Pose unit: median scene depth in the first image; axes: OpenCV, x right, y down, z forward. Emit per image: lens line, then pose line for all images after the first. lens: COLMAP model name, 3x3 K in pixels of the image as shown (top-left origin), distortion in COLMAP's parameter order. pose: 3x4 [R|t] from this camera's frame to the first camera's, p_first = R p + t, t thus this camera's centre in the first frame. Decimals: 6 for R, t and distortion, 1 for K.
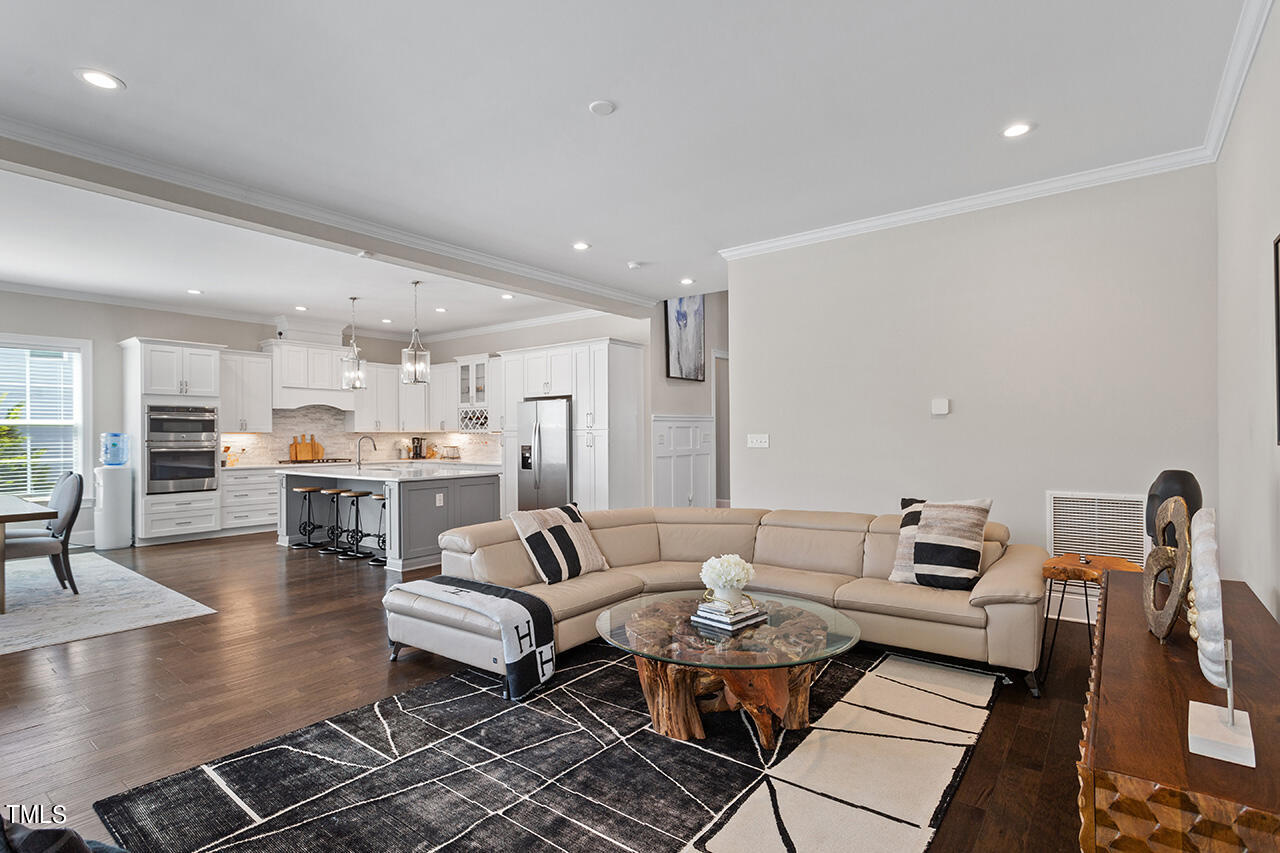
lens RADIAL K [[626.6, 0, 640.0], [0, 626.6, 426.5], [0, 0, 1]] dist [-0.003732, -0.000182]
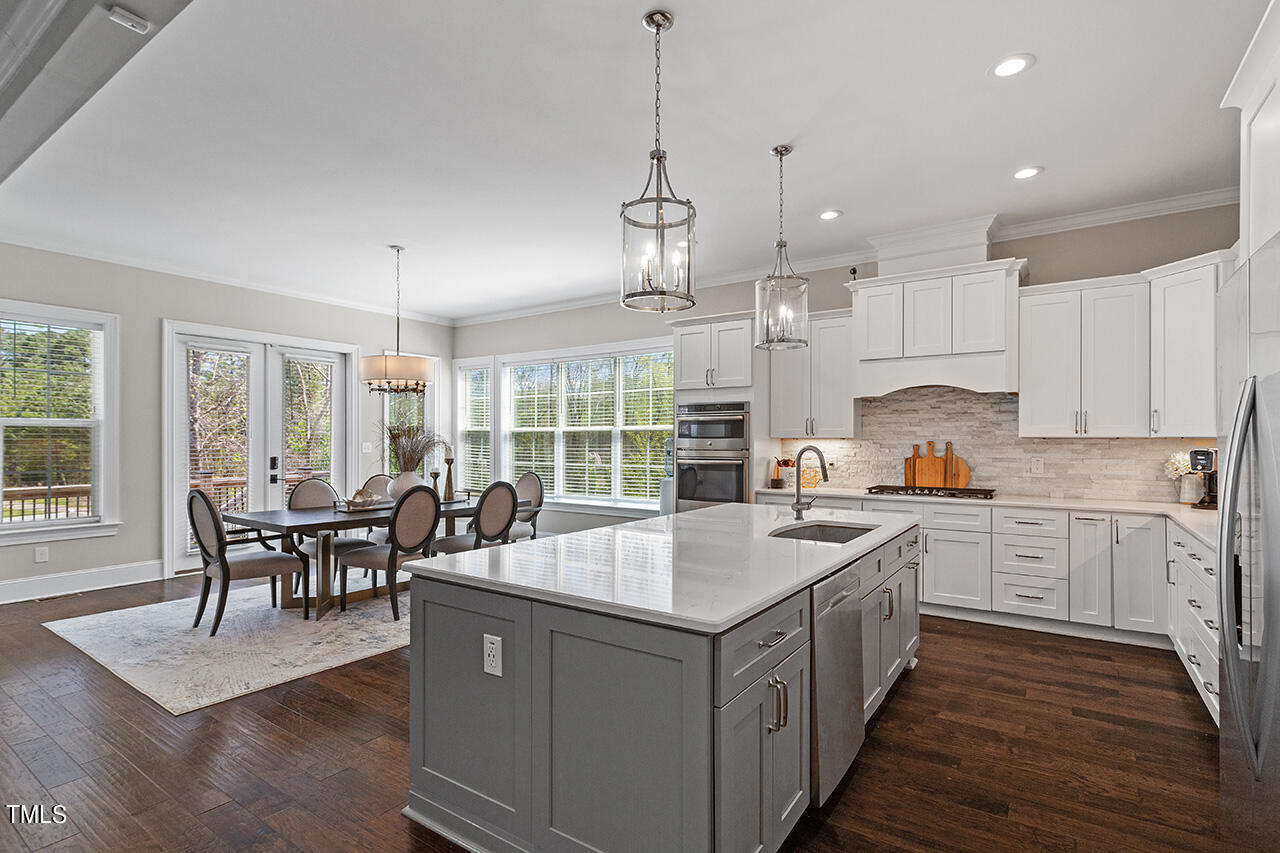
lens RADIAL K [[617.3, 0, 638.7], [0, 617.3, 441.7], [0, 0, 1]] dist [0.000903, 0.000418]
pose [[0.053784, 0.009140, -0.998511, -0.002658], [0.012833, 0.999869, 0.009843, 0.006251], [0.998470, -0.013343, 0.053660, 1.058666]]
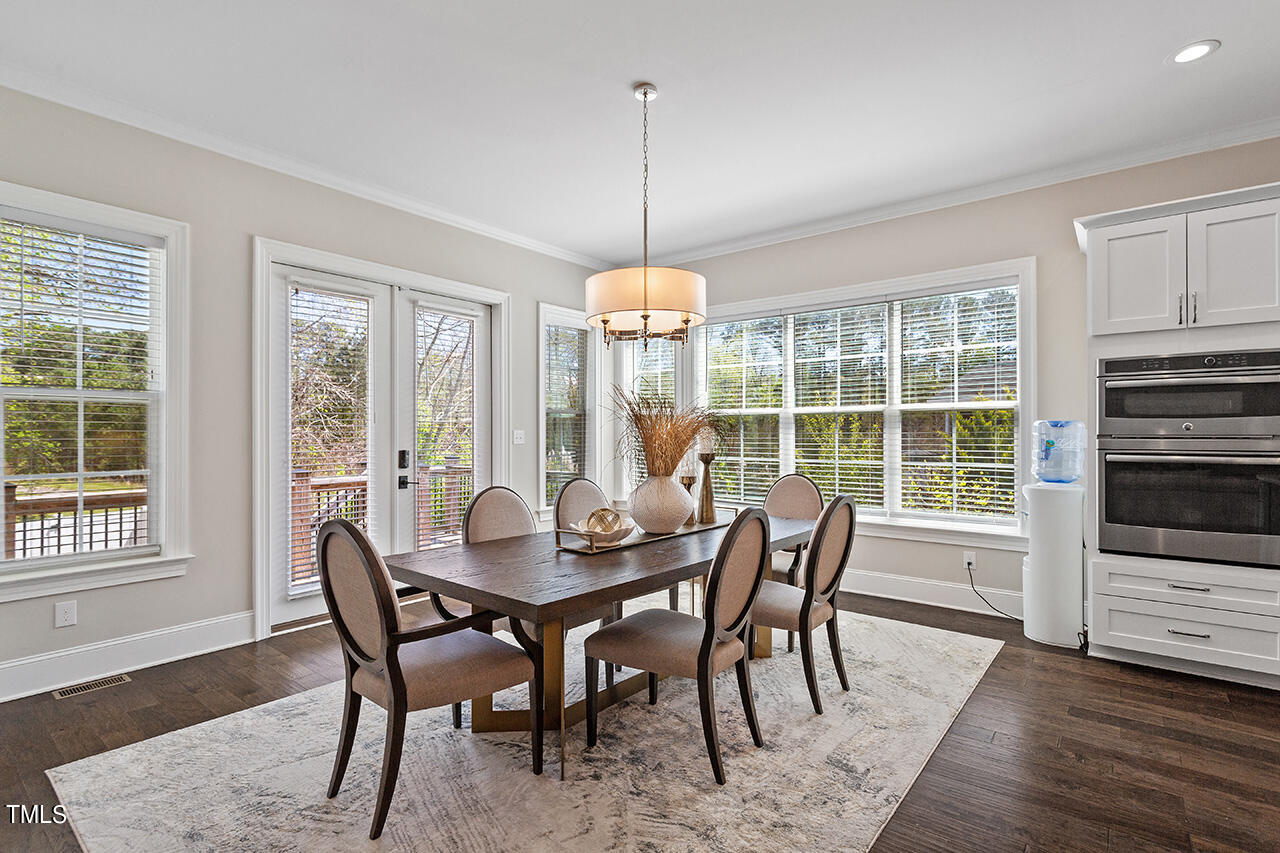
lens RADIAL K [[606.7, 0, 640.1], [0, 606.7, 432.7], [0, 0, 1]] dist [-0.000537, 0.000351]
pose [[-0.012006, 0.007277, -0.999901, -0.388699], [0.015418, 0.999856, 0.007091, 0.013446], [0.999809, -0.015332, -0.012117, 0.772814]]
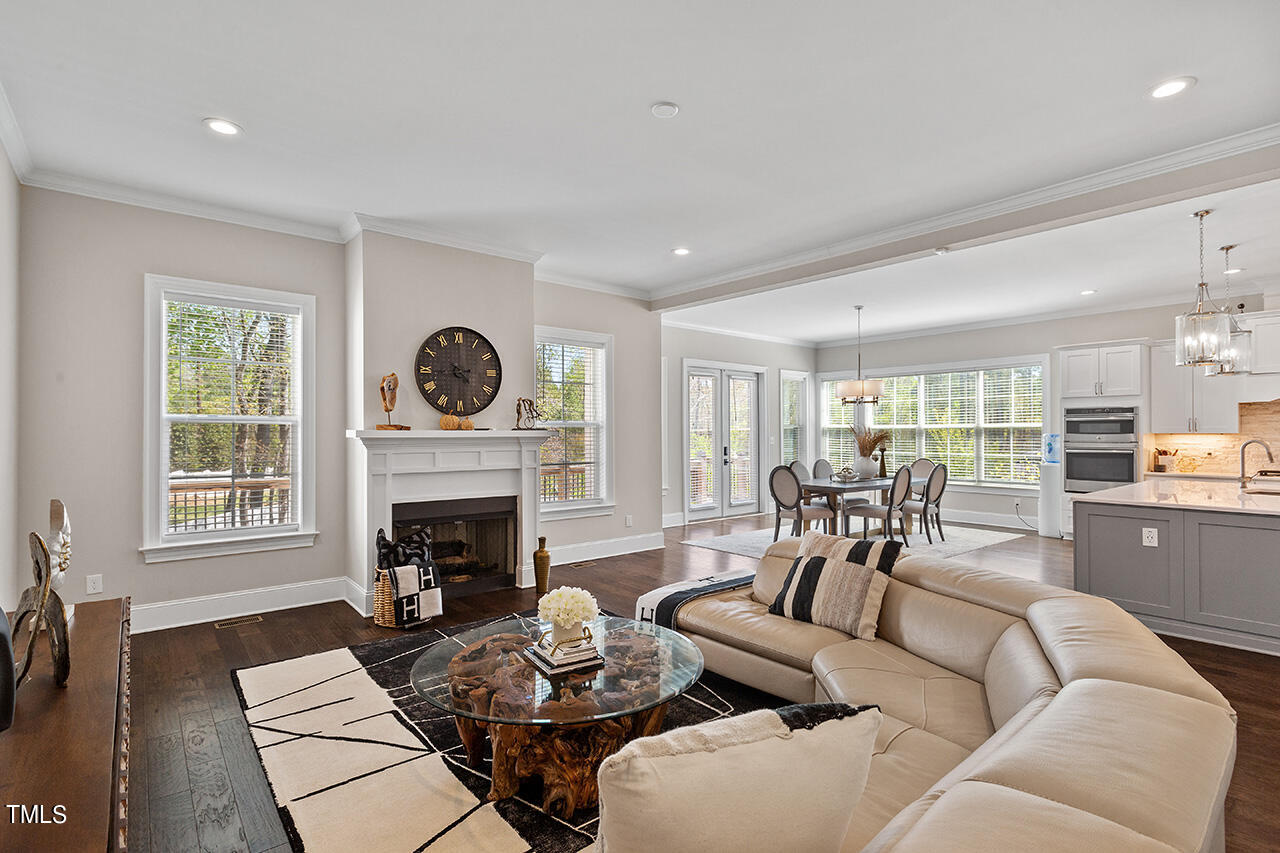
lens RADIAL K [[606.7, 0, 640.1], [0, 606.7, 432.7], [0, 0, 1]] dist [-0.000537, 0.000351]
pose [[-0.219110, 0.005937, -0.975682, 0.446625], [0.016718, 0.999858, 0.002330, -0.007959], [0.975557, -0.015801, -0.219178, 0.604072]]
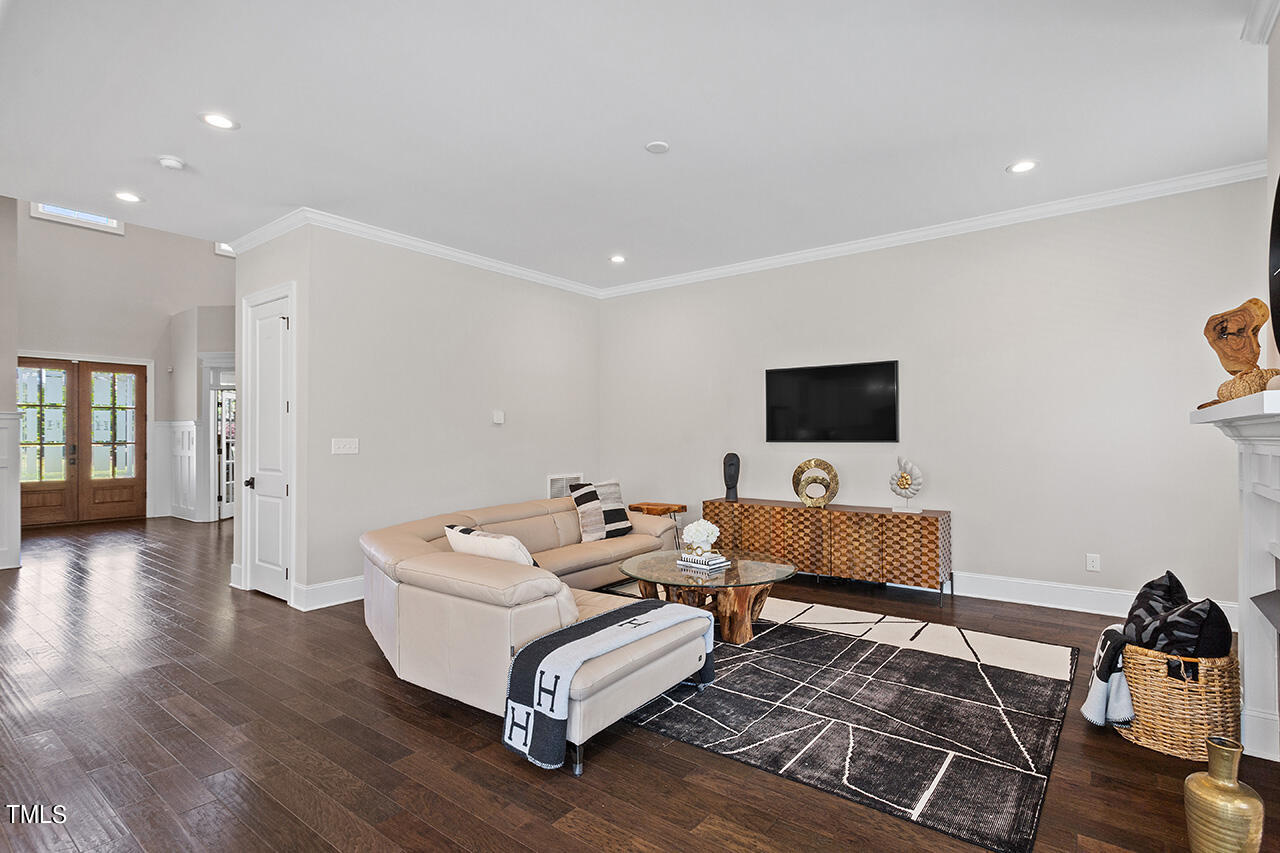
lens RADIAL K [[617.3, 0, 638.7], [0, 617.3, 441.7], [0, 0, 1]] dist [0.000903, 0.000418]
pose [[0.000027, -0.002688, 0.999996, -0.600910], [-0.009828, 0.999948, 0.002688, 0.008848], [-0.999952, -0.009828, 0.000000, 0.536320]]
